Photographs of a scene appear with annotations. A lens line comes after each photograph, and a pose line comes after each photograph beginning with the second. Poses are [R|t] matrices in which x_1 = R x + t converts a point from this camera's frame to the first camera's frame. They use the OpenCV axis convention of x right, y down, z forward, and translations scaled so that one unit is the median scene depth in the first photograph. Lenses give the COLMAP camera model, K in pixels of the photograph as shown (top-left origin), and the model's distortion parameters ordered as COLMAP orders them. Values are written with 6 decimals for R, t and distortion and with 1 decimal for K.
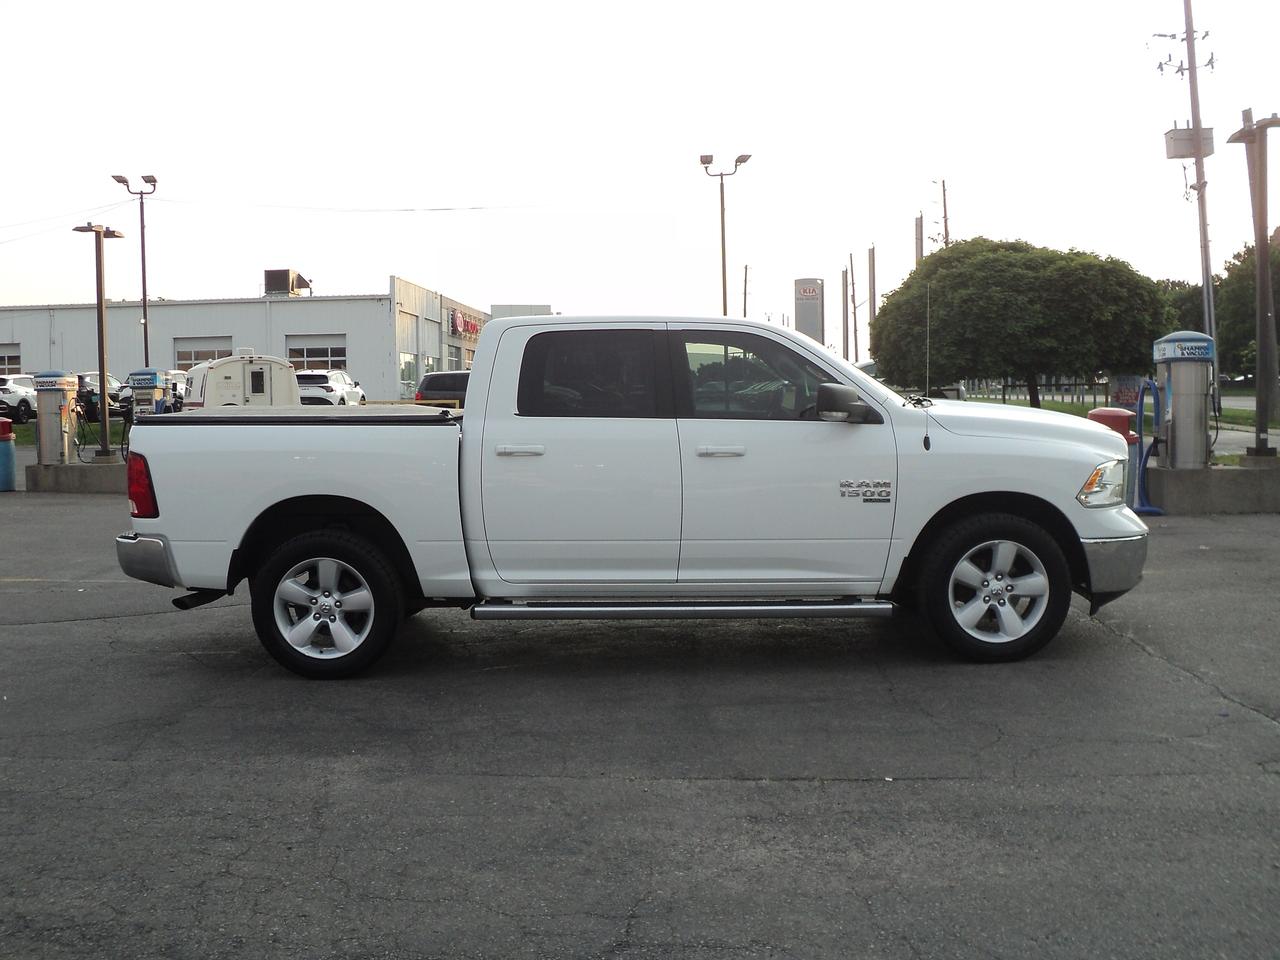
lens RADIAL K [[1324.3, 0, 615.8], [0, 1324.3, 485.1], [0, 0, 1]] dist [-0.199882, 0.209393]
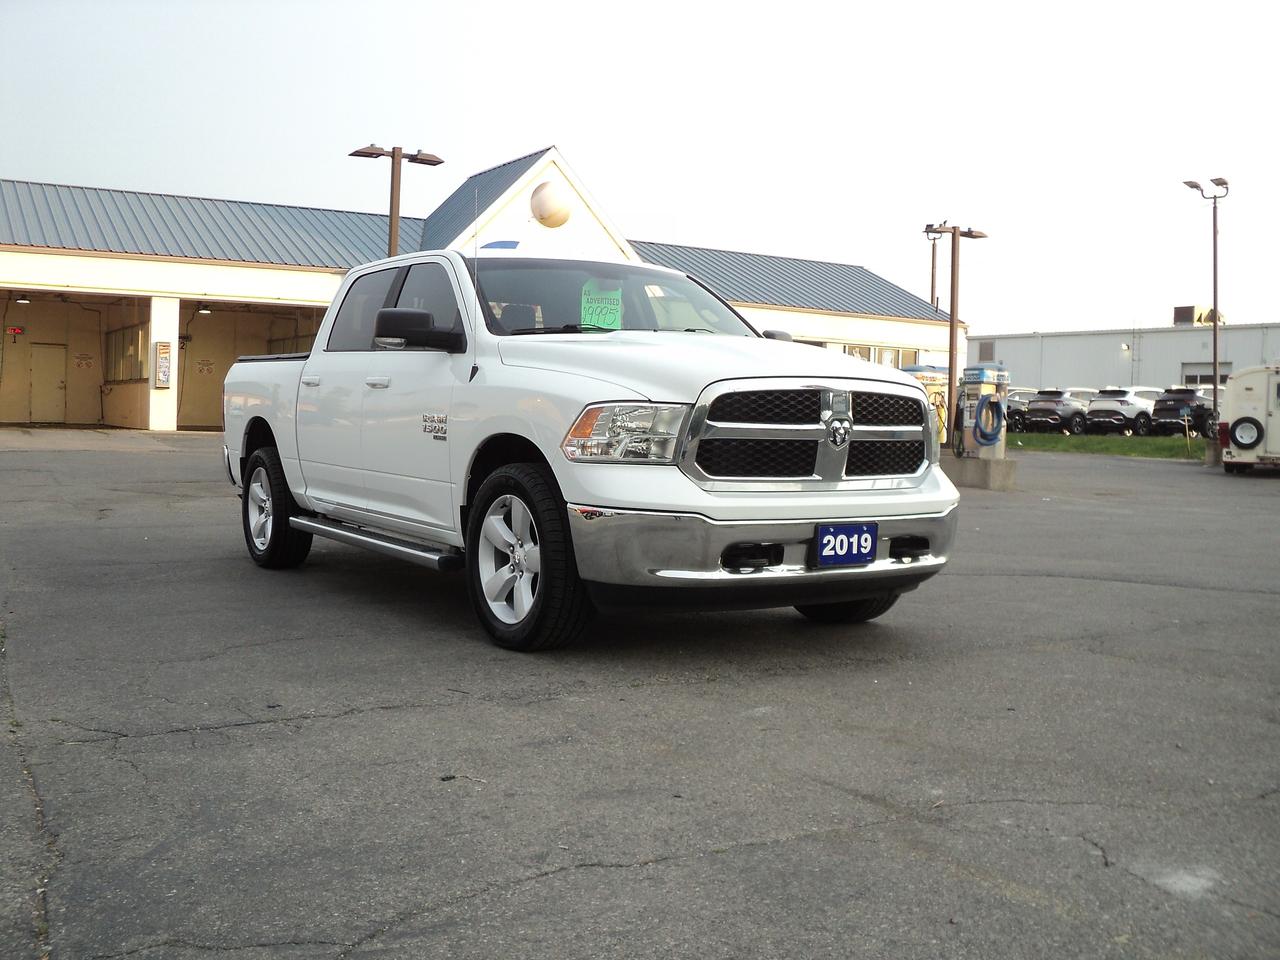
lens RADIAL K [[1324.3, 0, 615.8], [0, 1324.3, 485.1], [0, 0, 1]] dist [-0.199882, 0.209393]
pose [[0.543680, 0.070011, -0.836367, 0.209627], [-0.088838, 0.995717, 0.025600, 0.002076], [0.834578, 0.060383, 0.547571, 0.127375]]
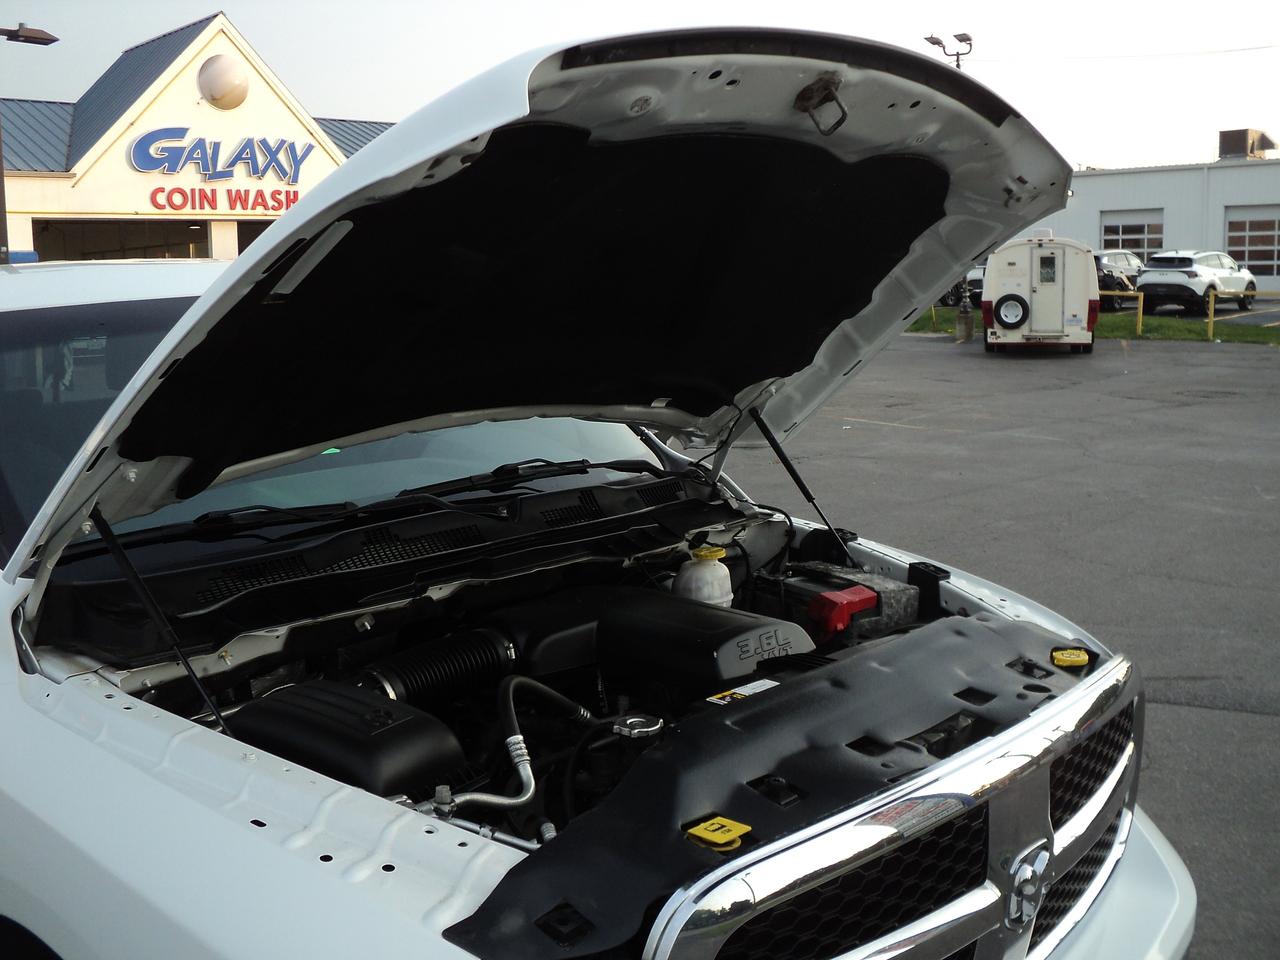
lens RADIAL K [[1324.3, 0, 615.8], [0, 1324.3, 485.1], [0, 0, 1]] dist [-0.199882, 0.209393]
pose [[0.718104, 0.103200, -0.688241, 0.113382], [-0.033395, 0.992915, 0.114041, -0.025108], [0.695134, -0.058909, 0.716463, 0.186820]]
